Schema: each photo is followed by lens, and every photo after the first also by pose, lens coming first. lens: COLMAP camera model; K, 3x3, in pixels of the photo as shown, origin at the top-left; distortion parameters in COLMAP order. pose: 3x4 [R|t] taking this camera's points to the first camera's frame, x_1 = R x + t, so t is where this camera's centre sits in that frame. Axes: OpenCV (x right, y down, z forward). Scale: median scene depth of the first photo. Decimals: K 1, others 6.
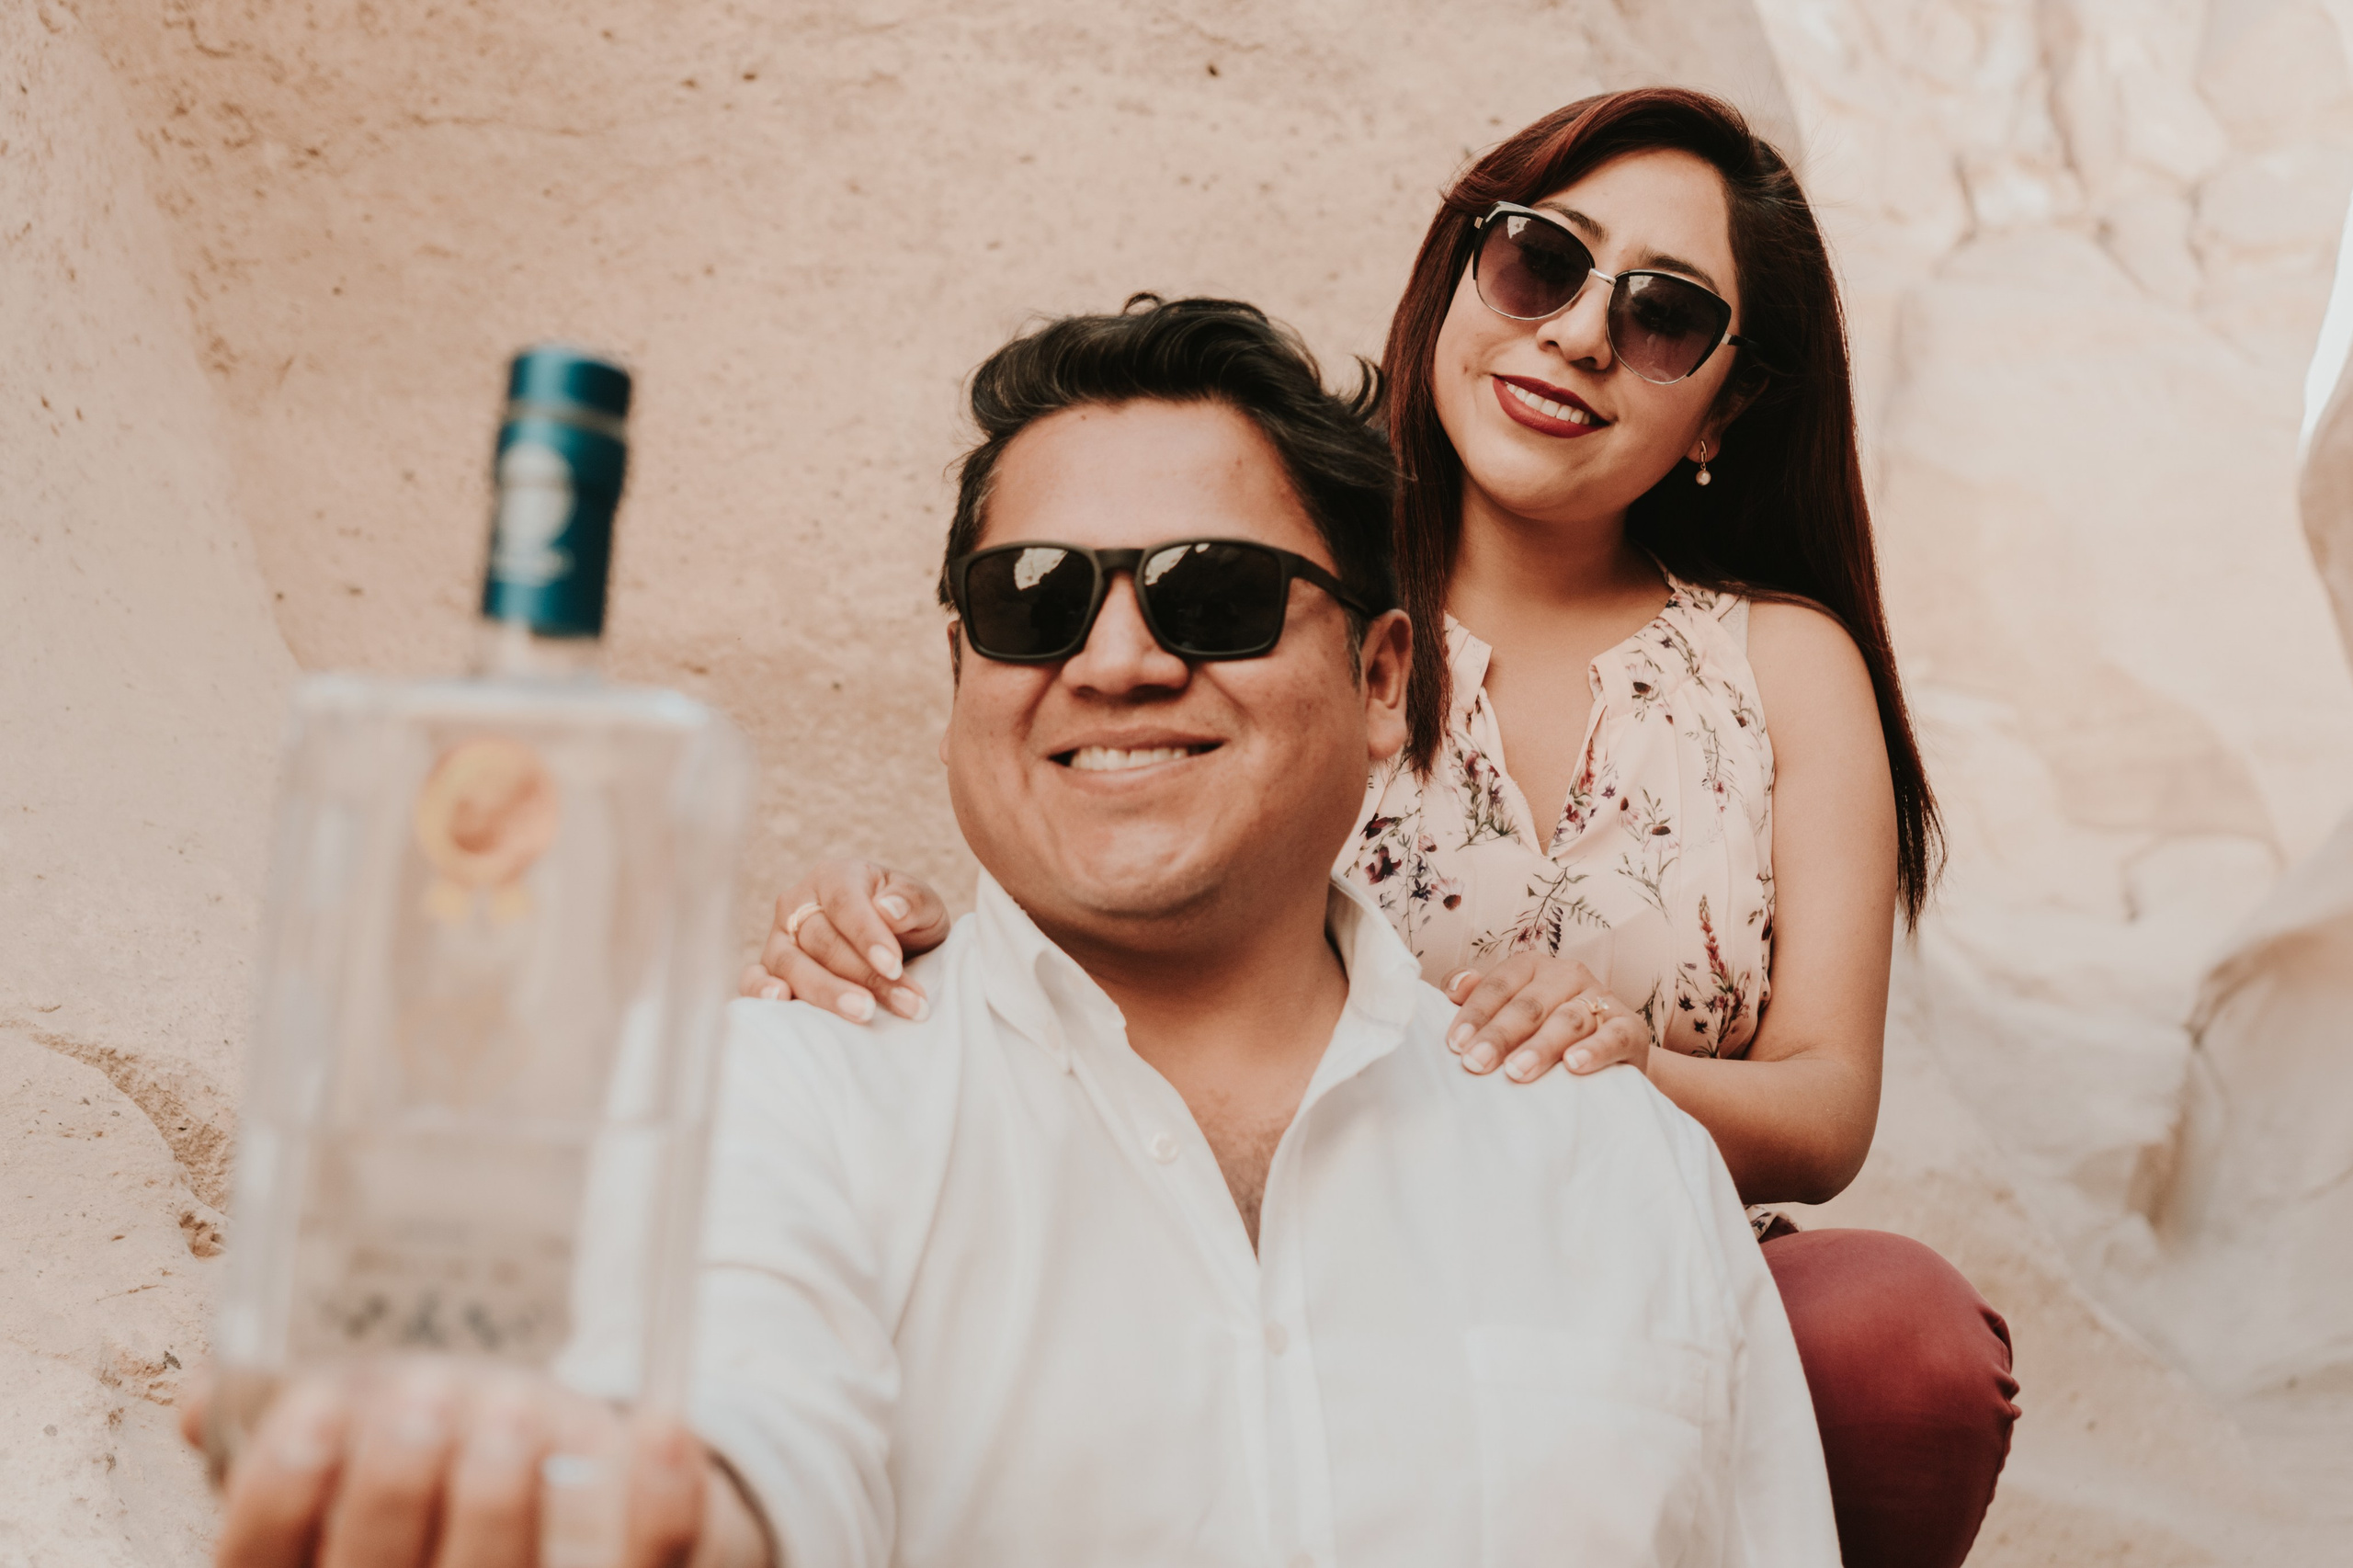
lens RADIAL K [[2701.9, 0, 1176.5], [0, 2701.9, 784.0], [0, 0, 1]] dist [0.000434, -0.007492]
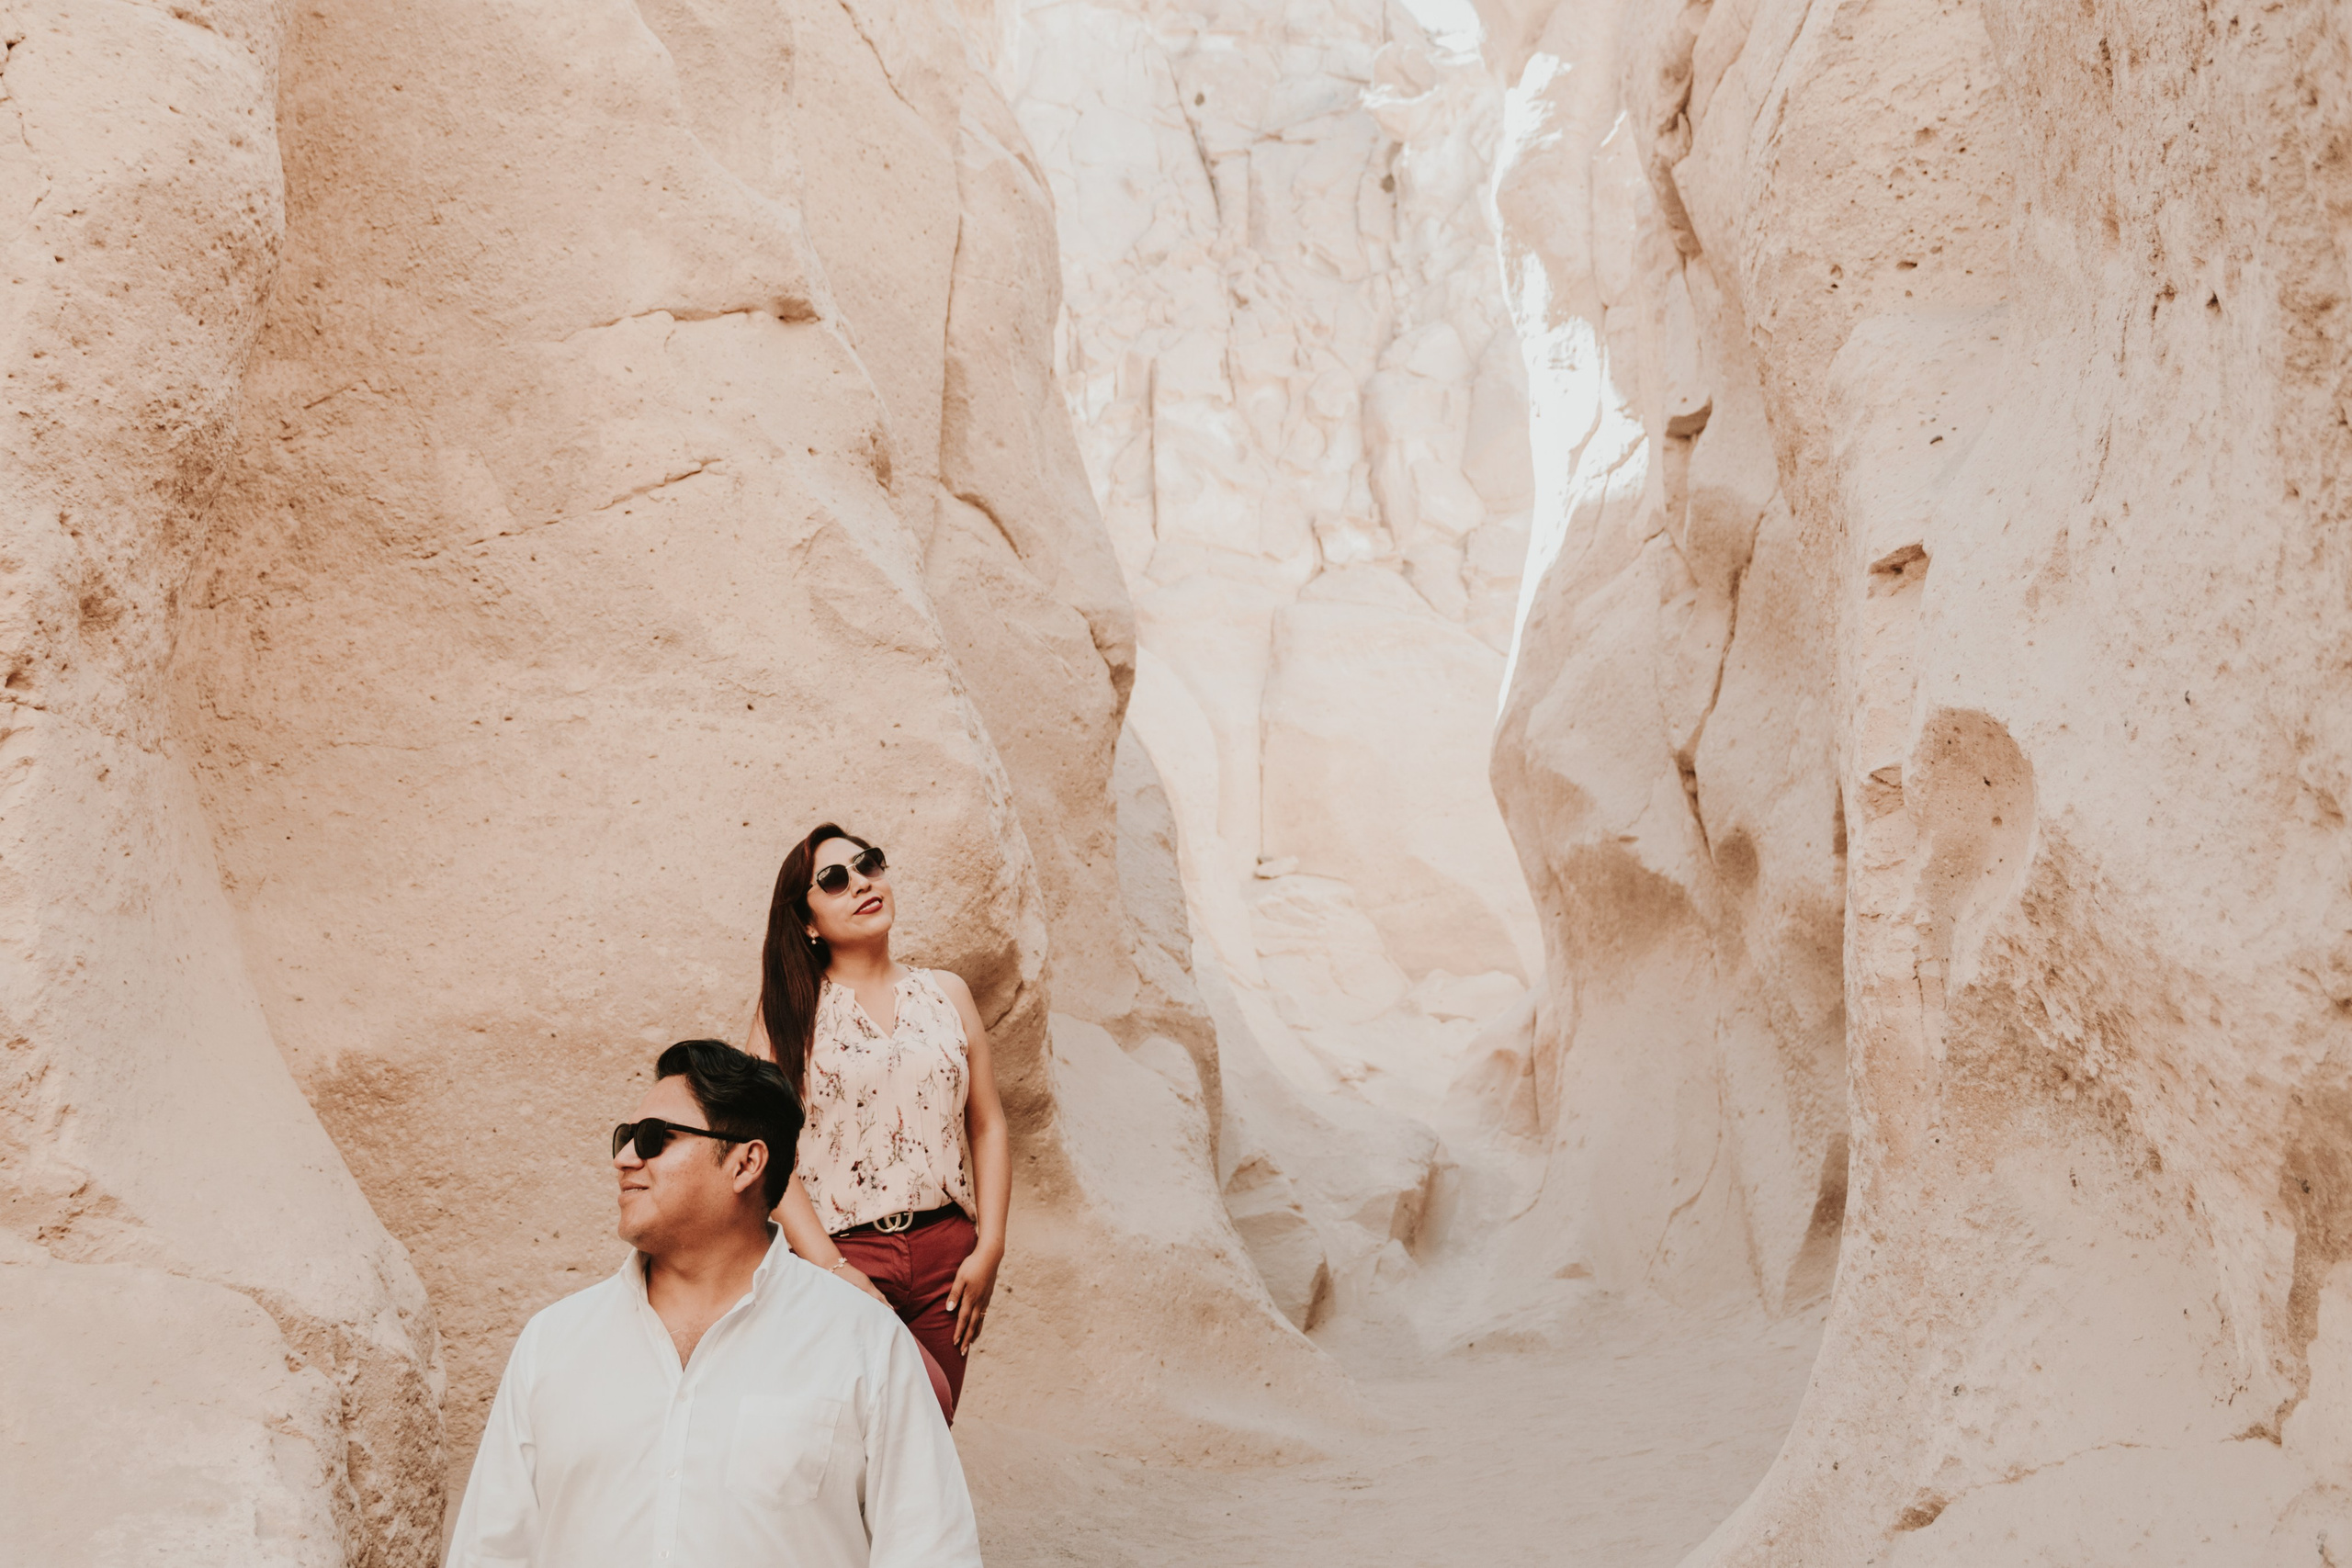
lens RADIAL K [[2001.5, 0, 1094.3], [0, 2001.5, 708.4], [0, 0, 1]] dist [-0.002313, 0.003732]
pose [[0.989871, -0.009351, 0.141664, 0.056705], [0.023533, 0.994832, -0.098770, -0.116352], [-0.140008, 0.101103, 0.984975, -0.487379]]
